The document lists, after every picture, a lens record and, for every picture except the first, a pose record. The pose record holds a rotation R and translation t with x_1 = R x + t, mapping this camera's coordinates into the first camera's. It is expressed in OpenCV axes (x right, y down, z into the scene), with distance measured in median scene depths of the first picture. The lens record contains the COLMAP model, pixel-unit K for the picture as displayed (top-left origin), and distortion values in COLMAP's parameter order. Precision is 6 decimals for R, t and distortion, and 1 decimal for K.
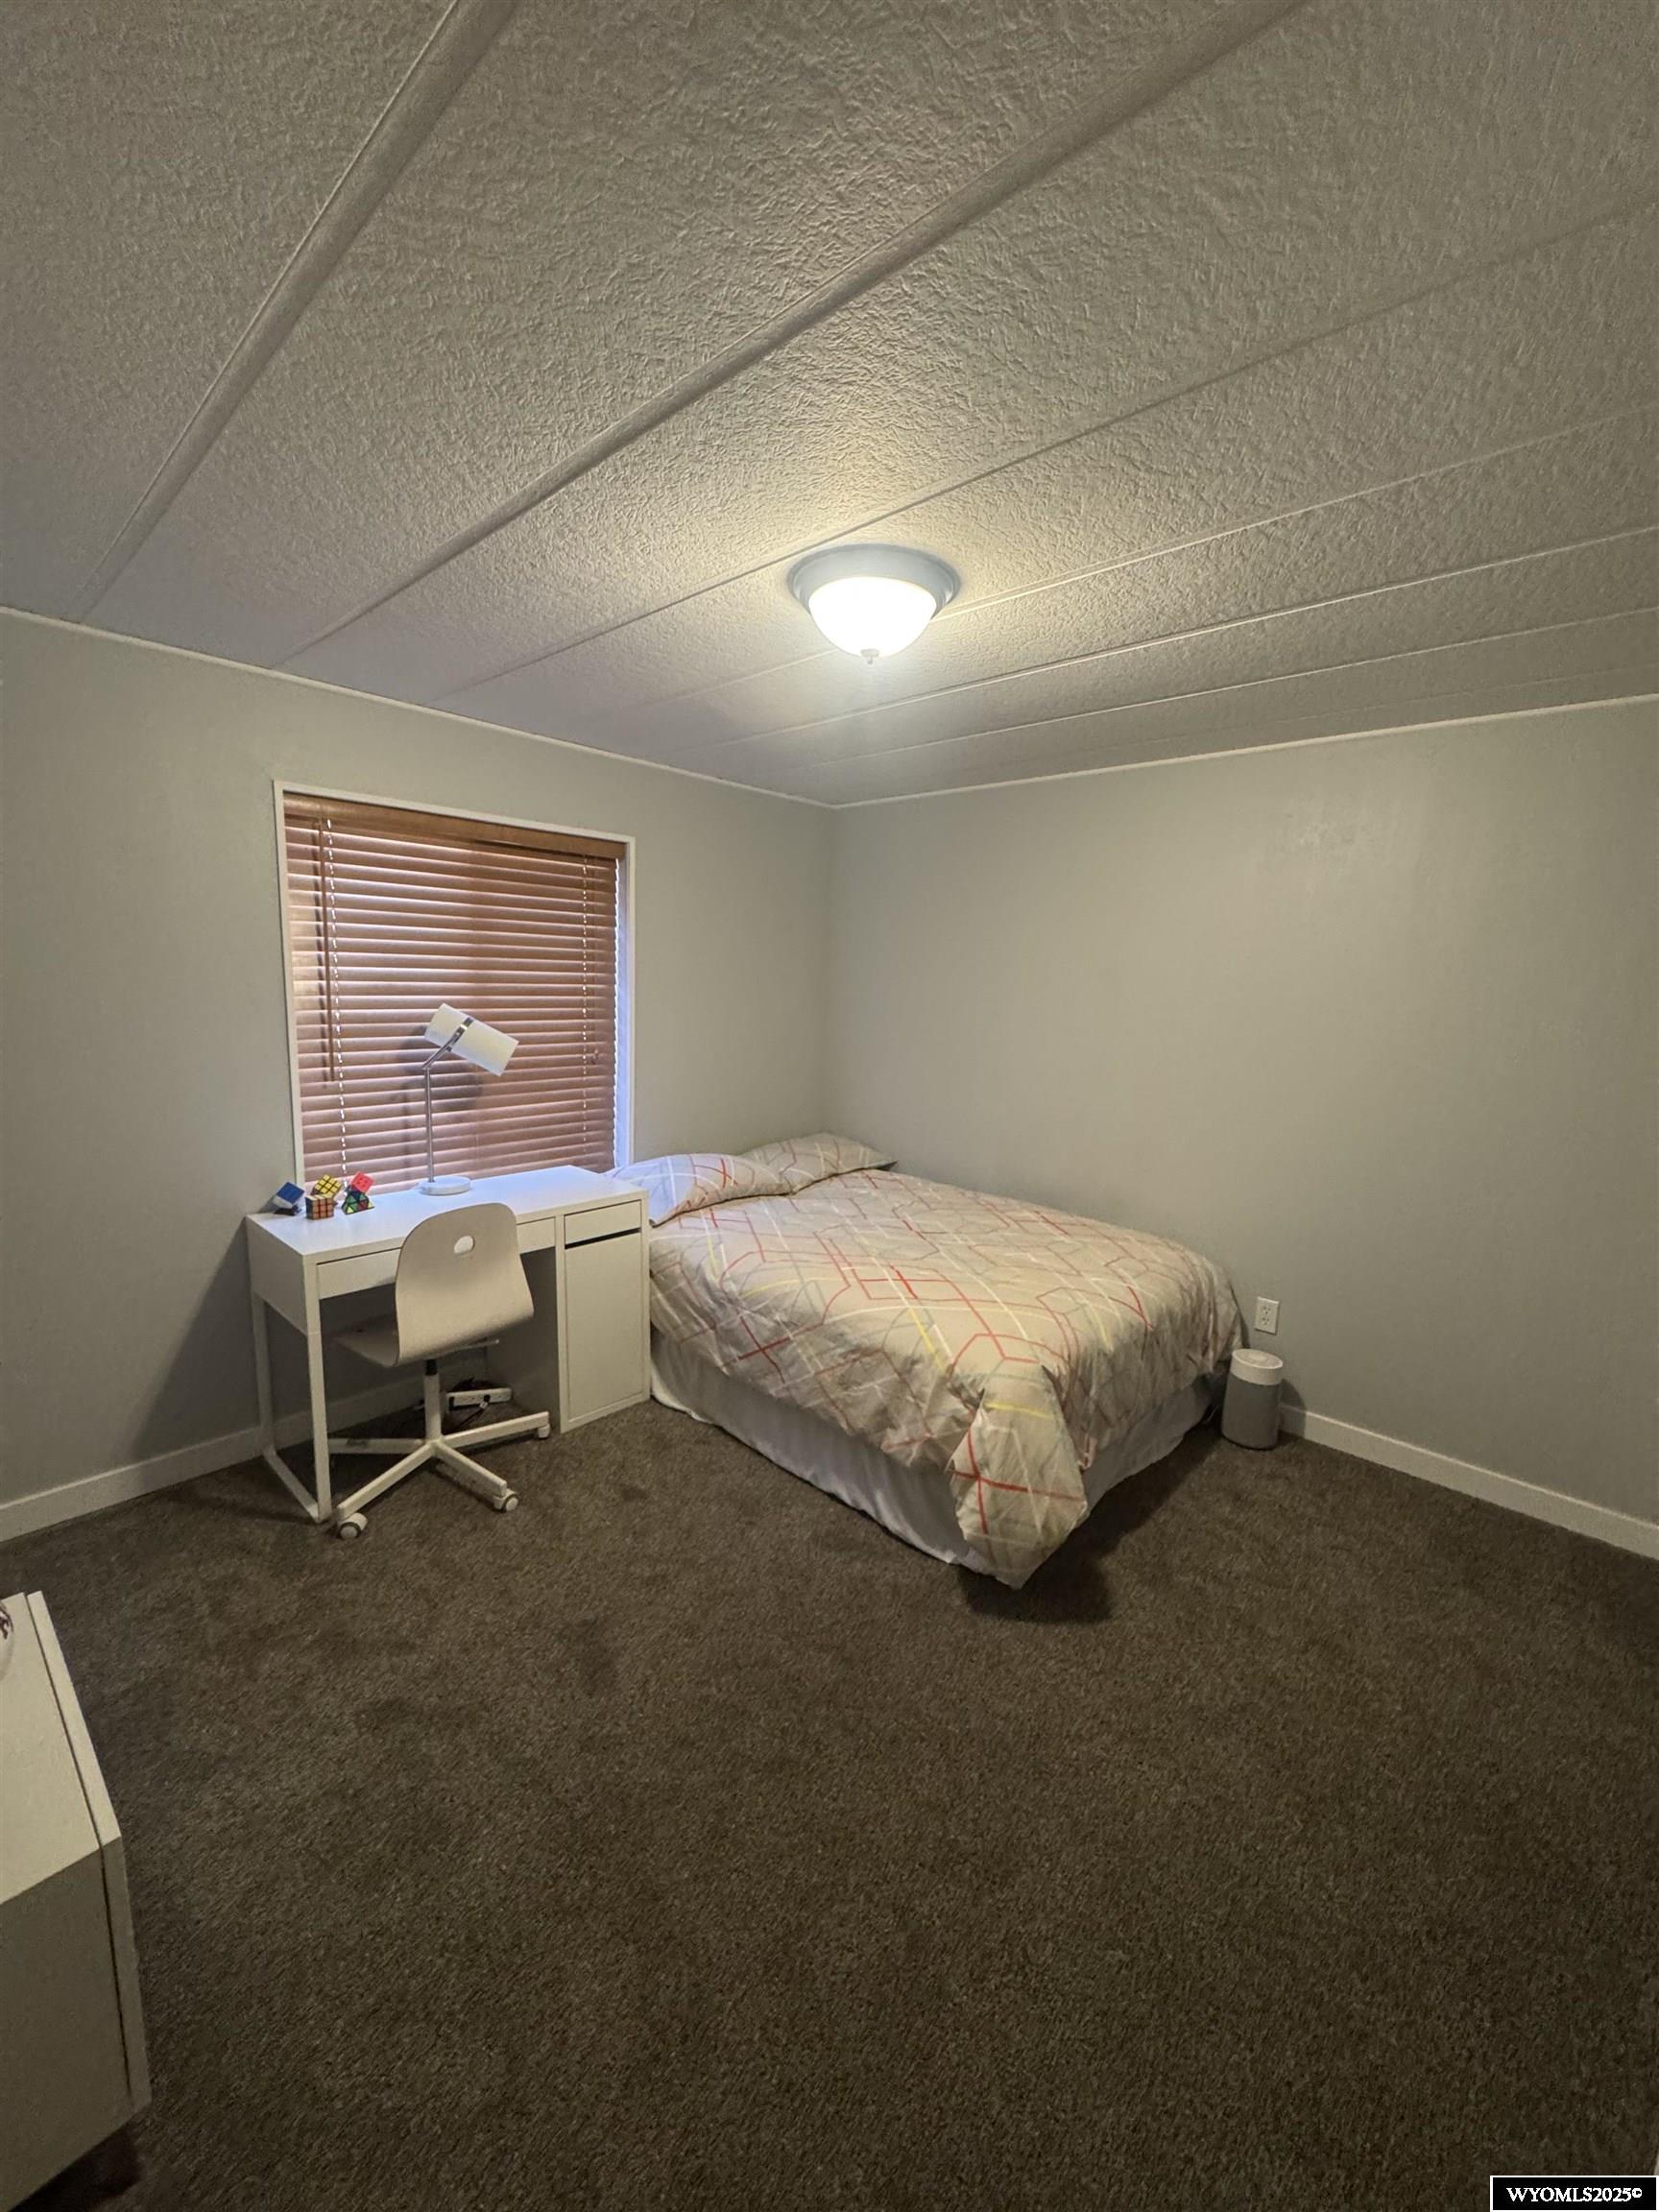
lens RADIAL K [[886.1, 0, 827.1], [0, 886.1, 1108.6], [0, 0, 1]] dist [-0.004344, 0.000312]
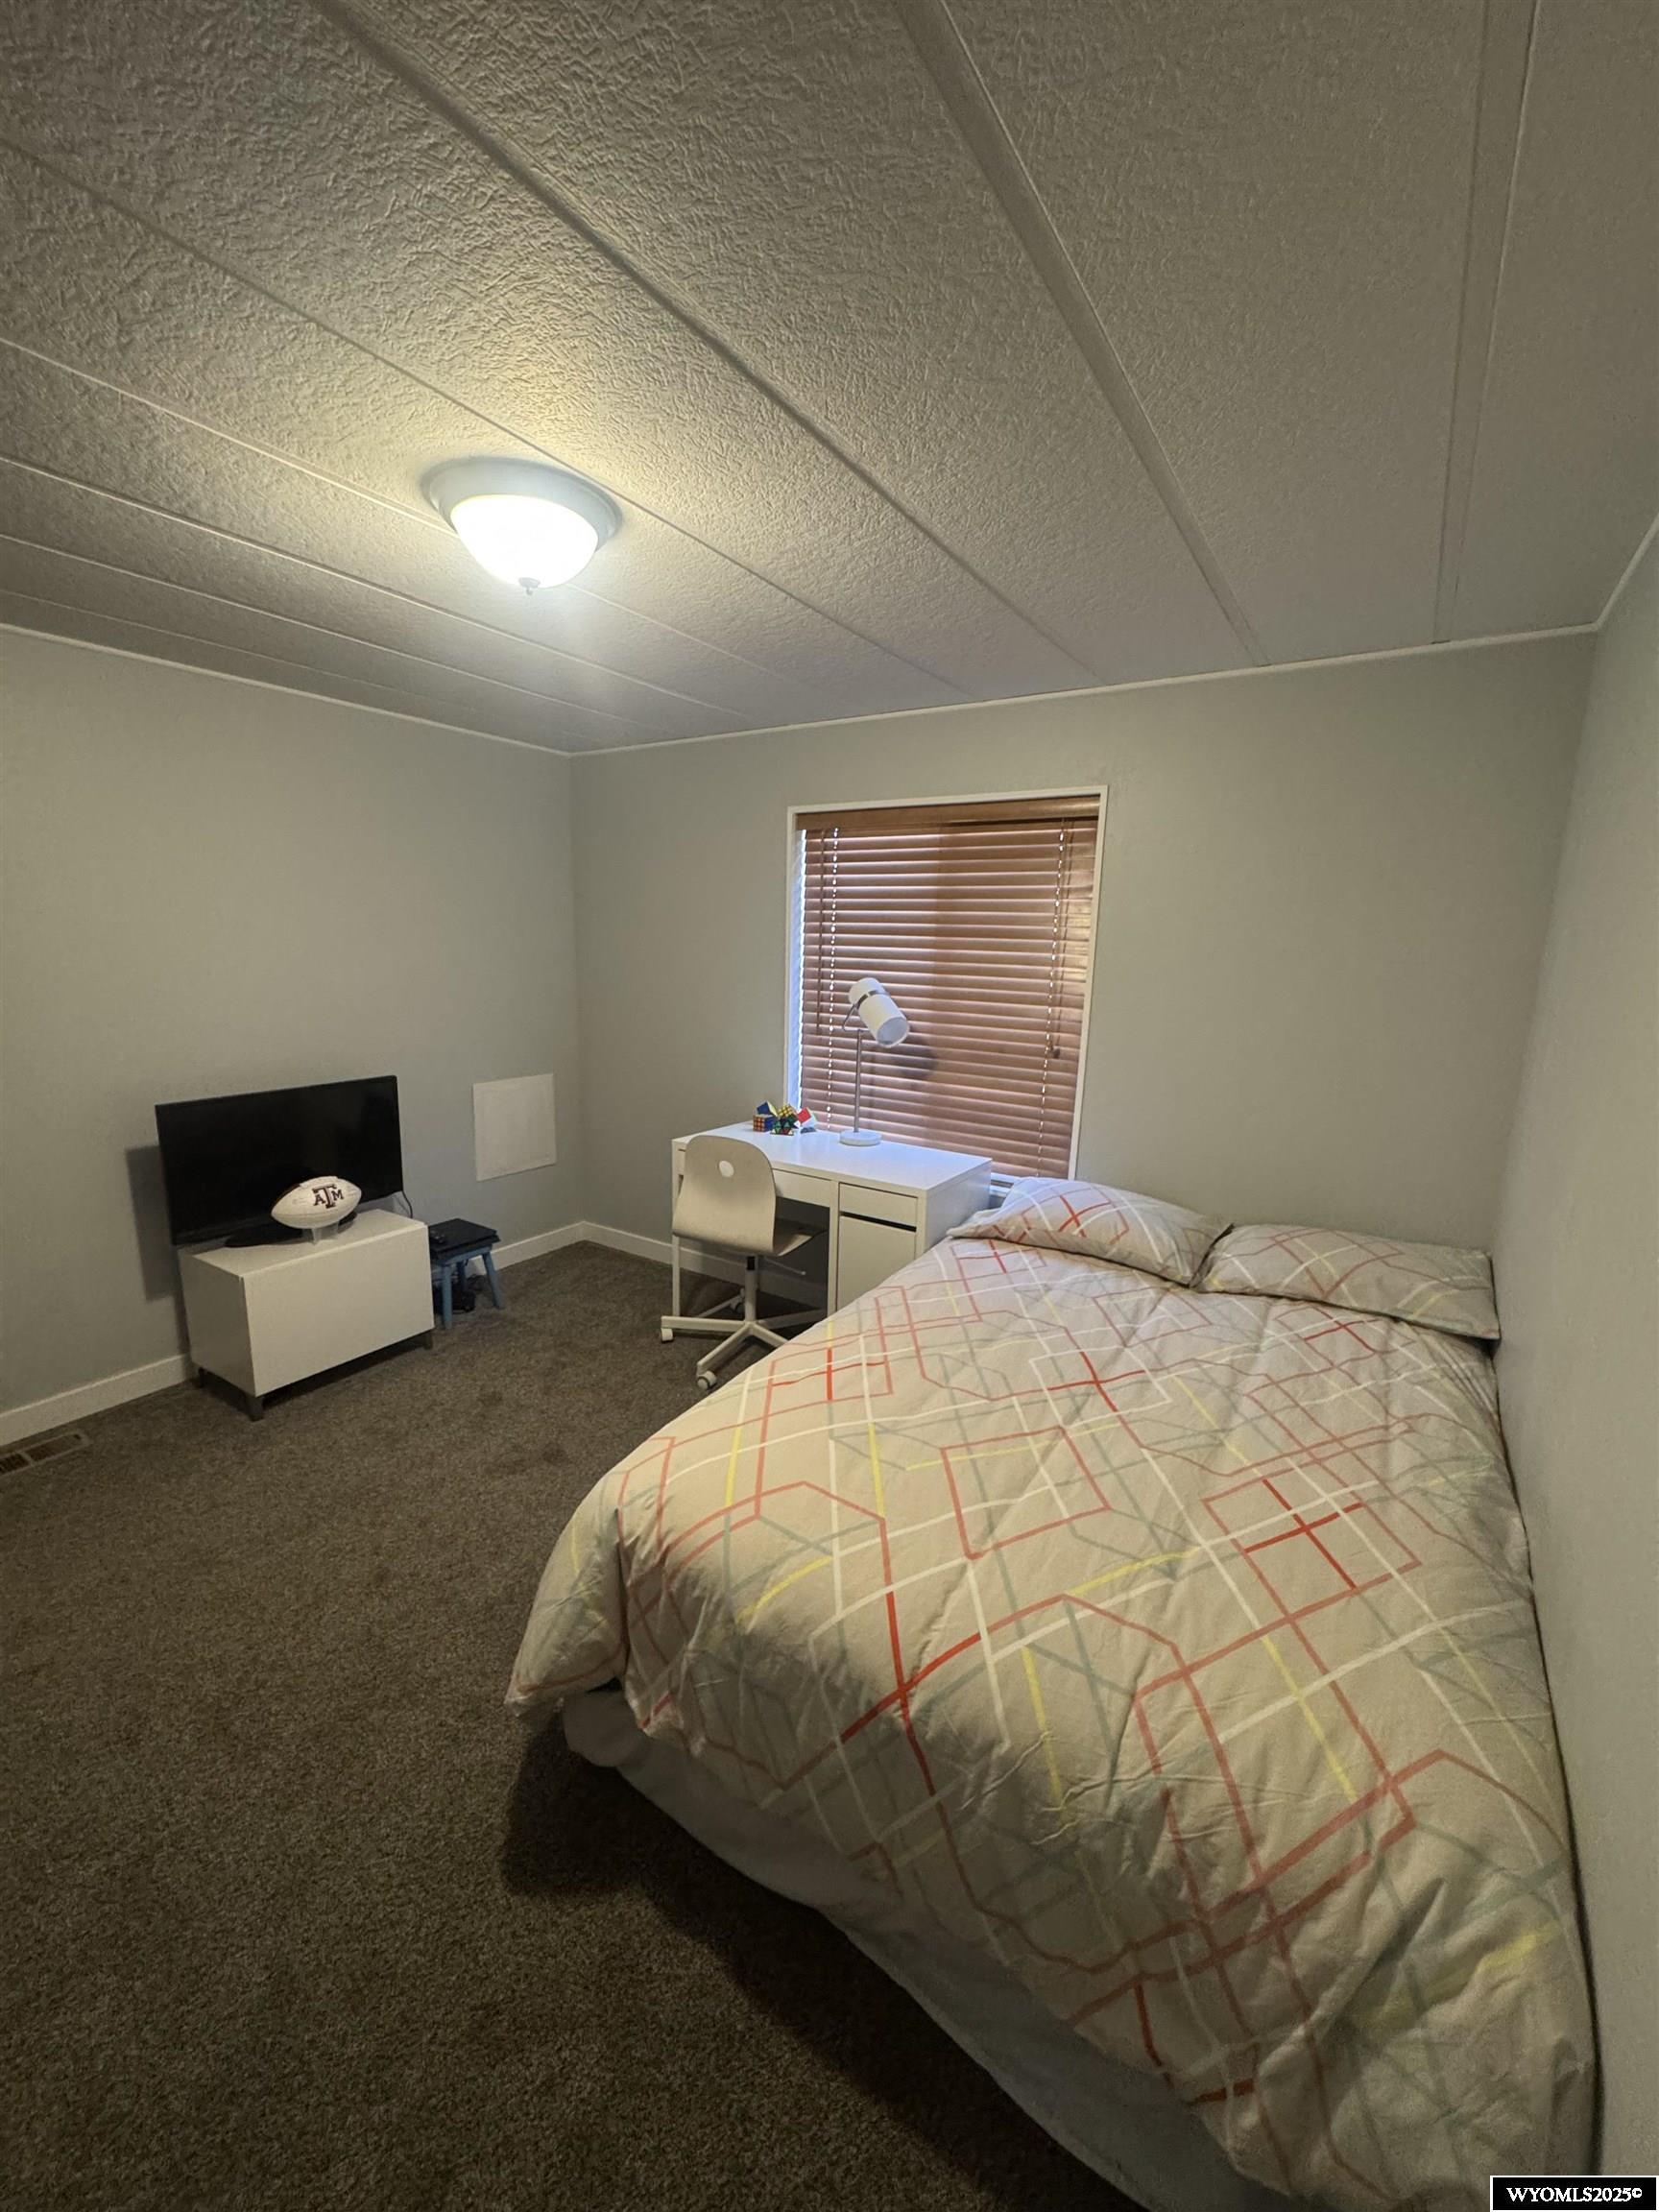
lens RADIAL K [[886.1, 0, 826.1], [0, 886.1, 1104.3], [0, 0, 1]] dist [-0.004344, 0.000312]
pose [[0.159780, 0.159653, -0.974157, 0.681387], [-0.166222, 0.977095, 0.132871, -0.101961], [0.973057, 0.140696, 0.182659, 0.763153]]
